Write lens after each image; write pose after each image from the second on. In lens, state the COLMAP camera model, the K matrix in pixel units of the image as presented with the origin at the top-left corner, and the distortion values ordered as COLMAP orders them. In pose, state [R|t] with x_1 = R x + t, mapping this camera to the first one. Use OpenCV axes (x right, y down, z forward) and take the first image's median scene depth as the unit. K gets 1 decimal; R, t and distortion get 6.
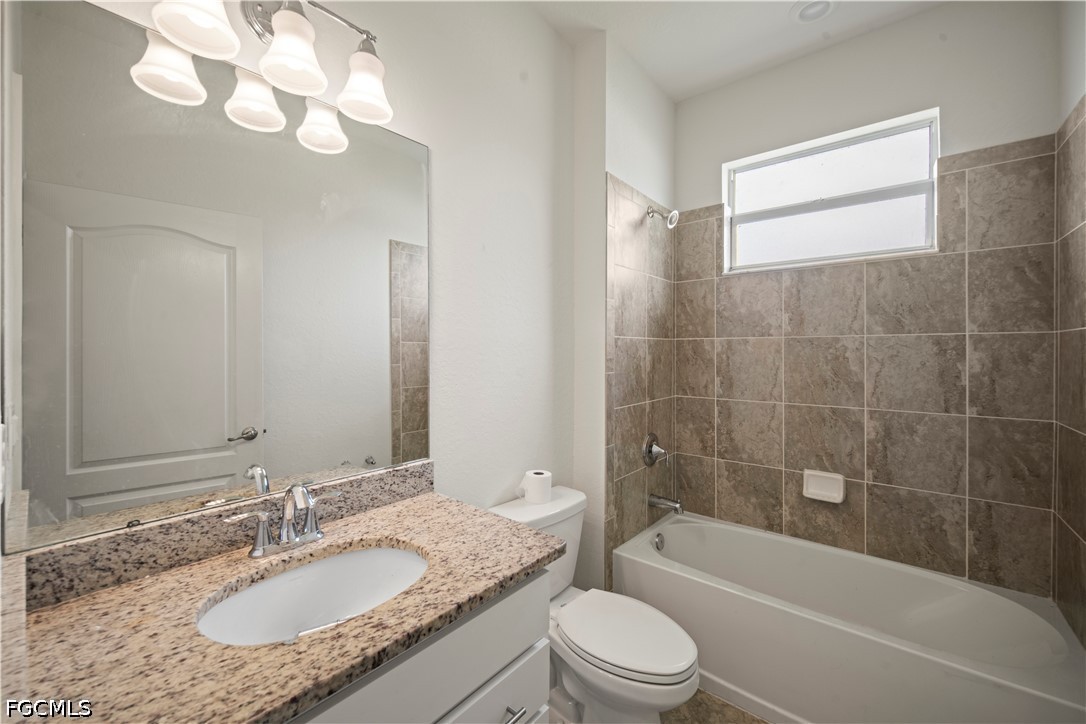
lens RADIAL K [[430.3, 0, 546.8], [0, 430.3, 352.9], [0, 0, 1]] dist [-0.000669, 0.000110]
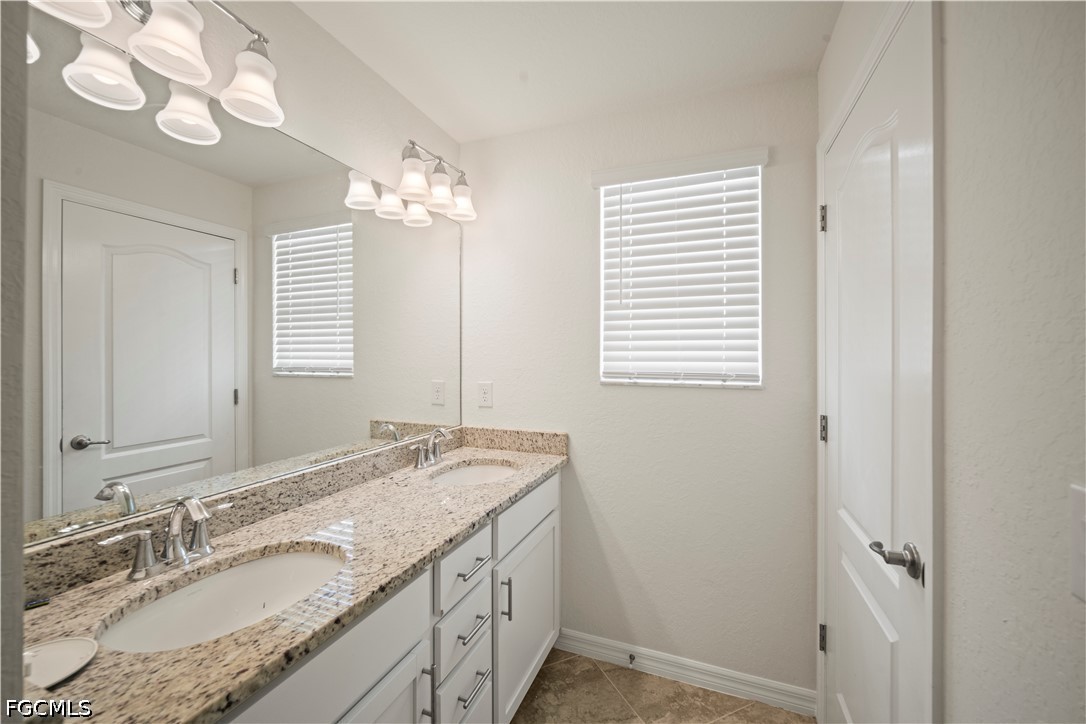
lens RADIAL K [[430.3, 0, 546.8], [0, 430.3, 352.9], [0, 0, 1]] dist [-0.000669, 0.000110]
pose [[0.943684, 0.002830, 0.330837, -0.150522], [0.002655, 0.999866, -0.016126, 0.004418], [-0.330838, 0.016096, 0.943550, -0.170191]]
